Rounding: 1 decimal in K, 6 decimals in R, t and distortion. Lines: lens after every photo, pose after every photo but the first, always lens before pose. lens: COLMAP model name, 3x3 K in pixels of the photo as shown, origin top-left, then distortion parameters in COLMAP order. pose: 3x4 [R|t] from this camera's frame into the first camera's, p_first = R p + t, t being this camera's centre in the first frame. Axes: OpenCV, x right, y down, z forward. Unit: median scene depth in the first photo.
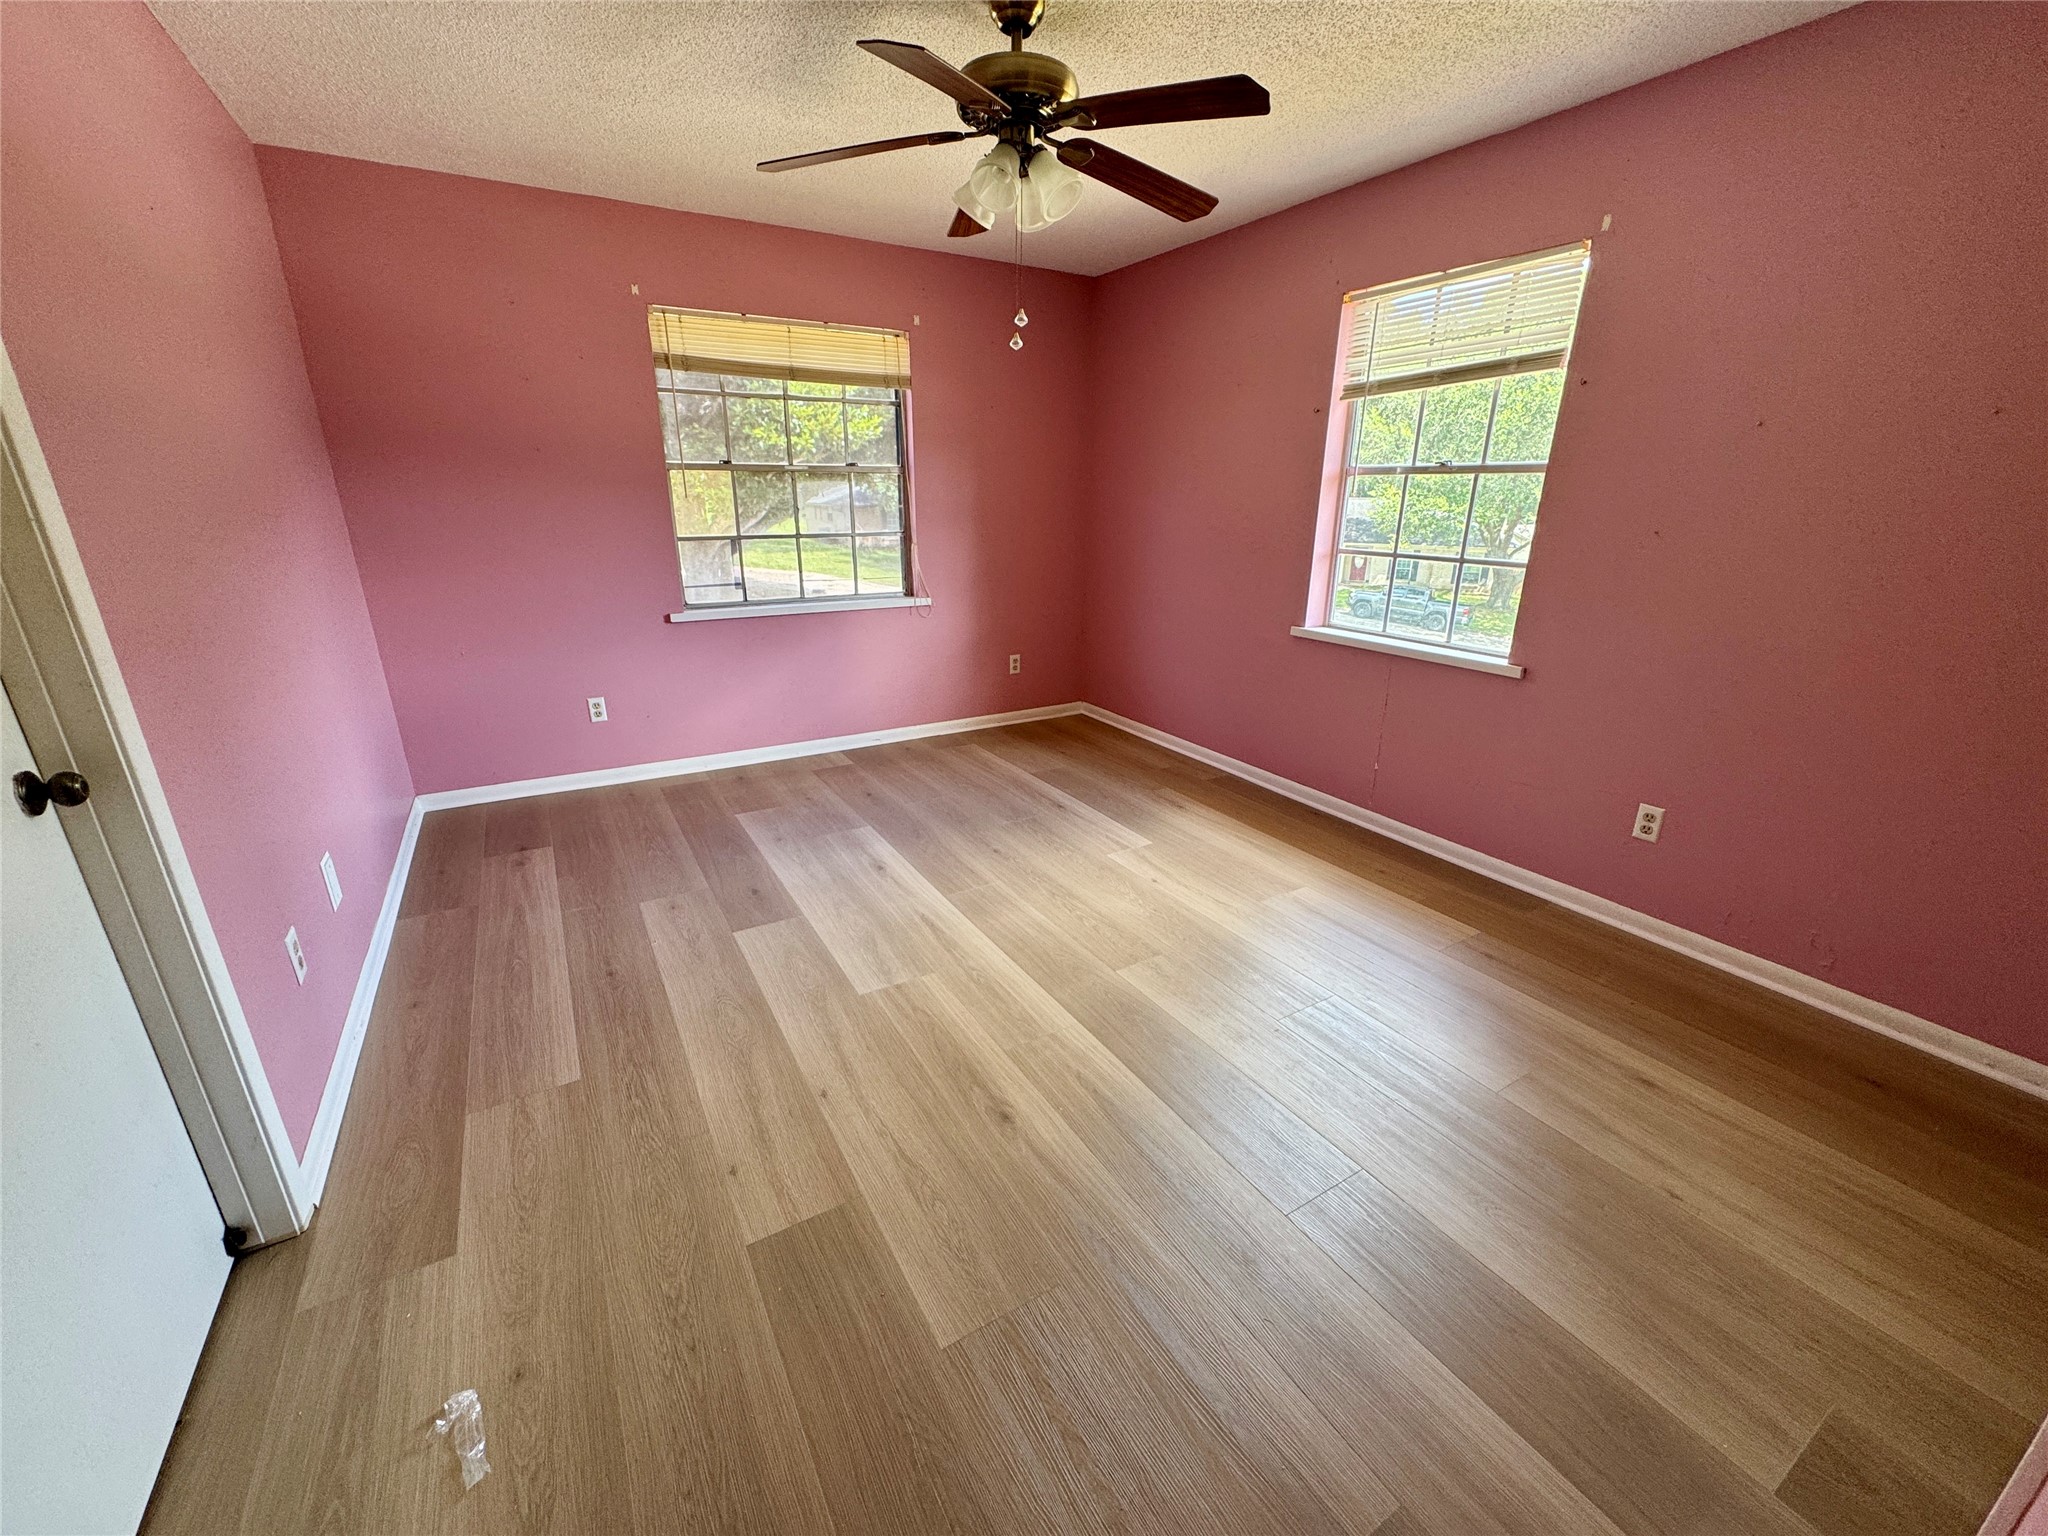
lens RADIAL K [[818.7, 0, 1024.0], [0, 818.7, 768.0], [0, 0, 1]] dist [-0.000788, 0.000350]
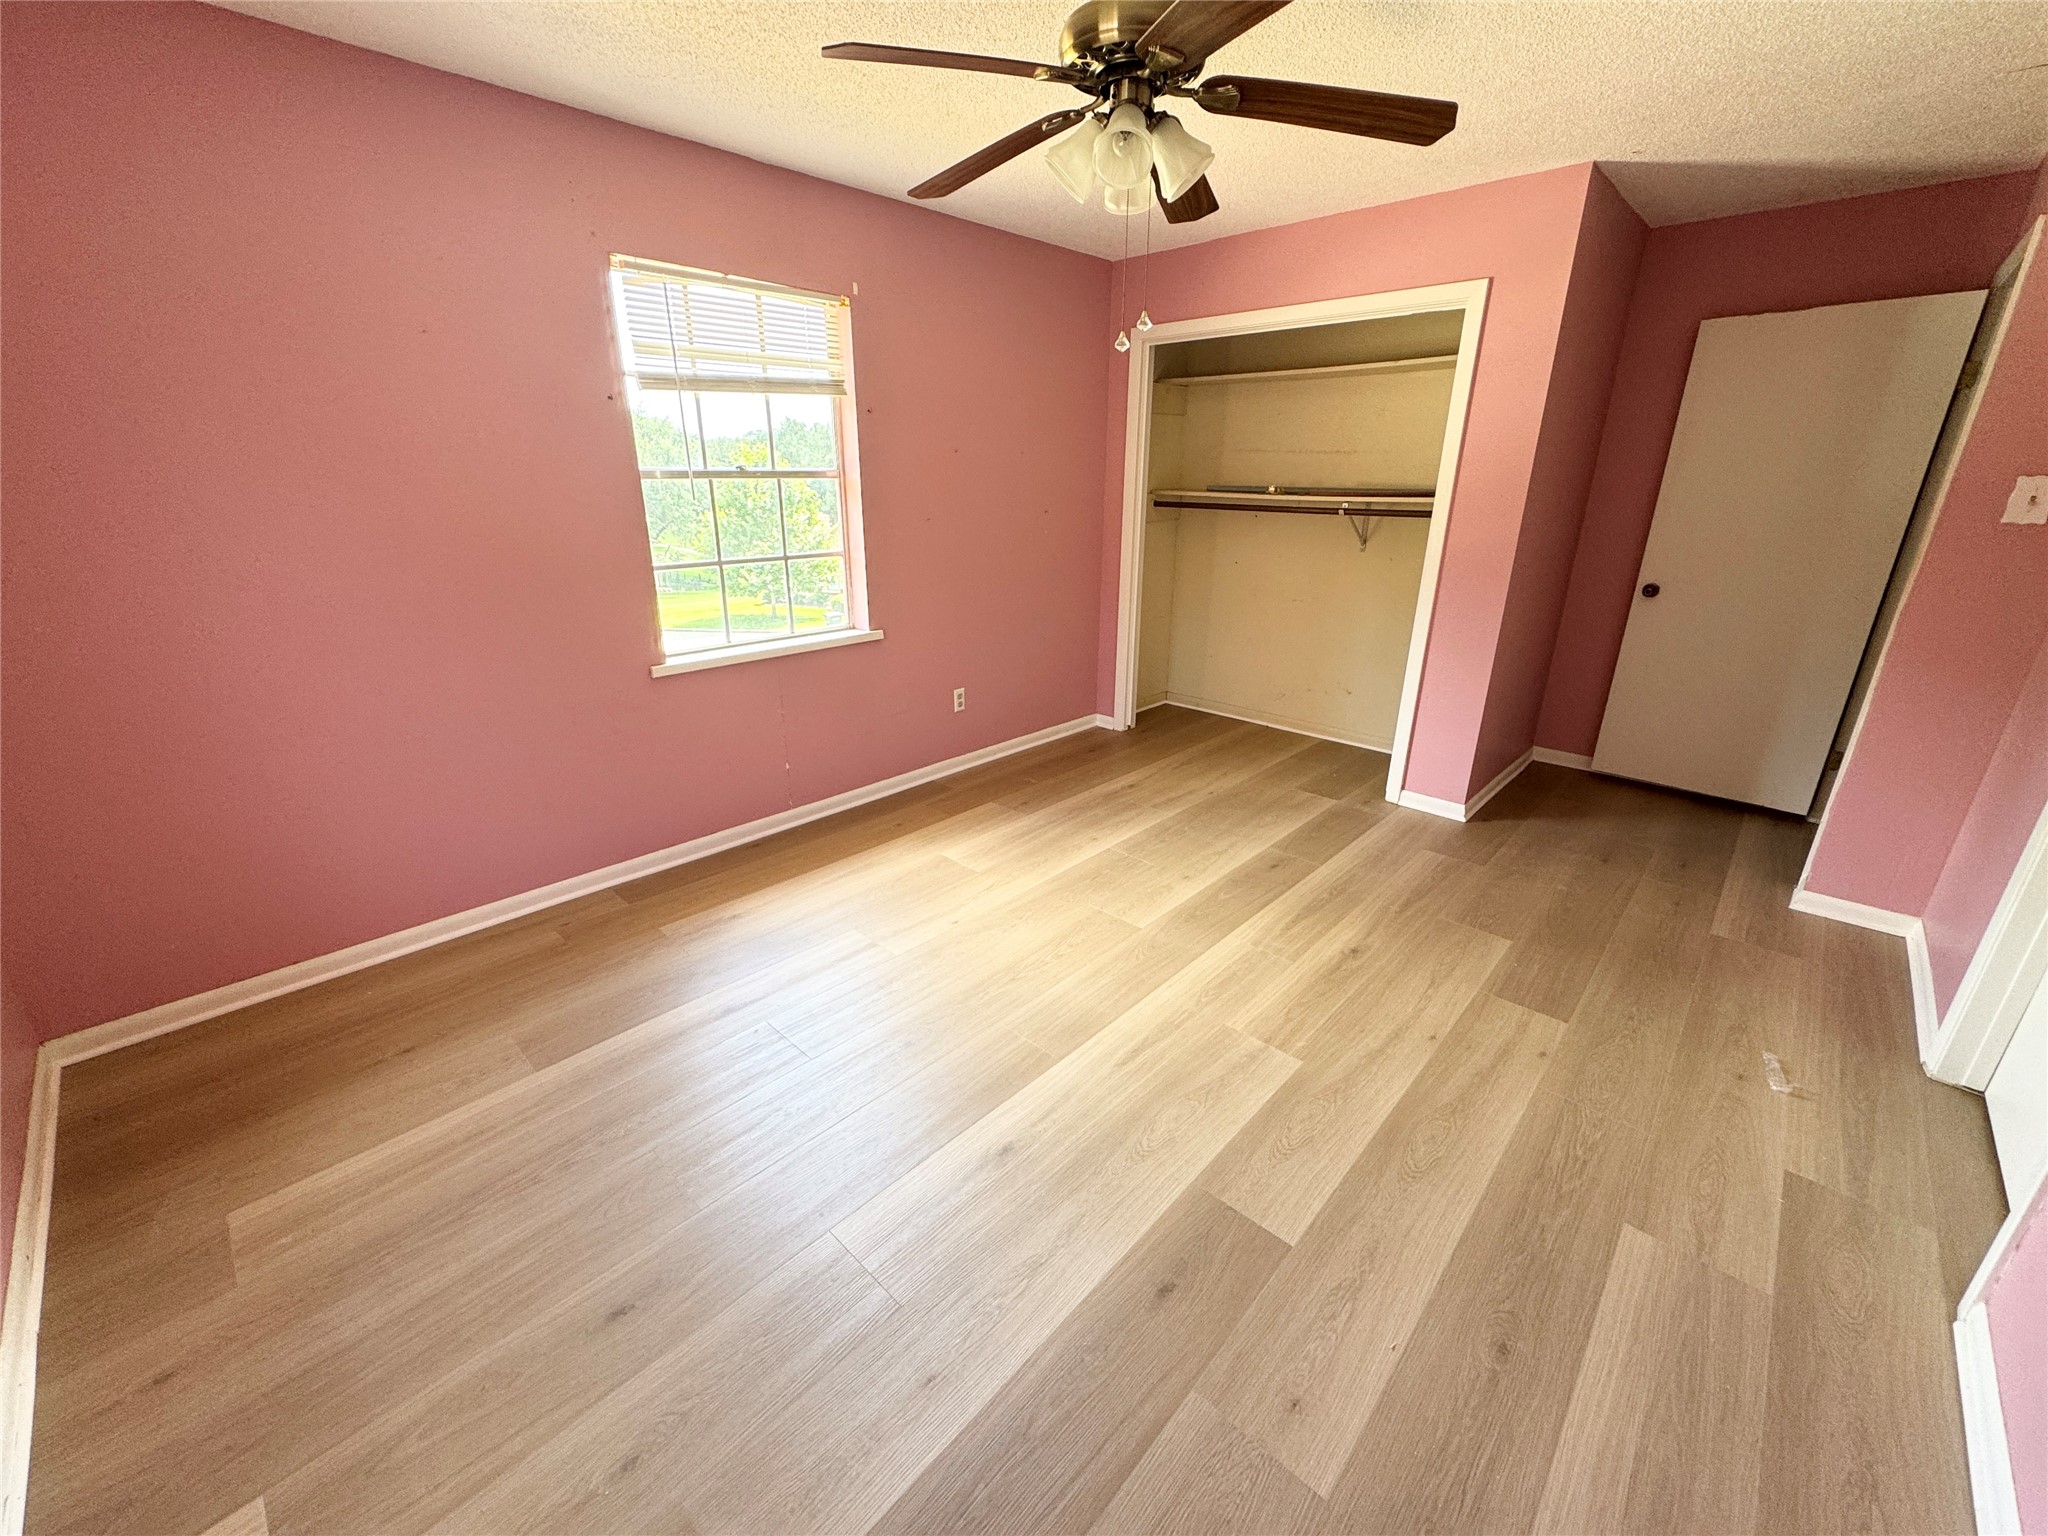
lens RADIAL K [[818.7, 0, 1024.0], [0, 818.7, 768.0], [0, 0, 1]] dist [-0.000788, 0.000350]
pose [[-0.272985, -0.334357, 0.902045, -0.747827], [0.303405, 0.859881, 0.410548, -0.432617], [-0.912921, 0.385758, -0.133289, 1.144298]]
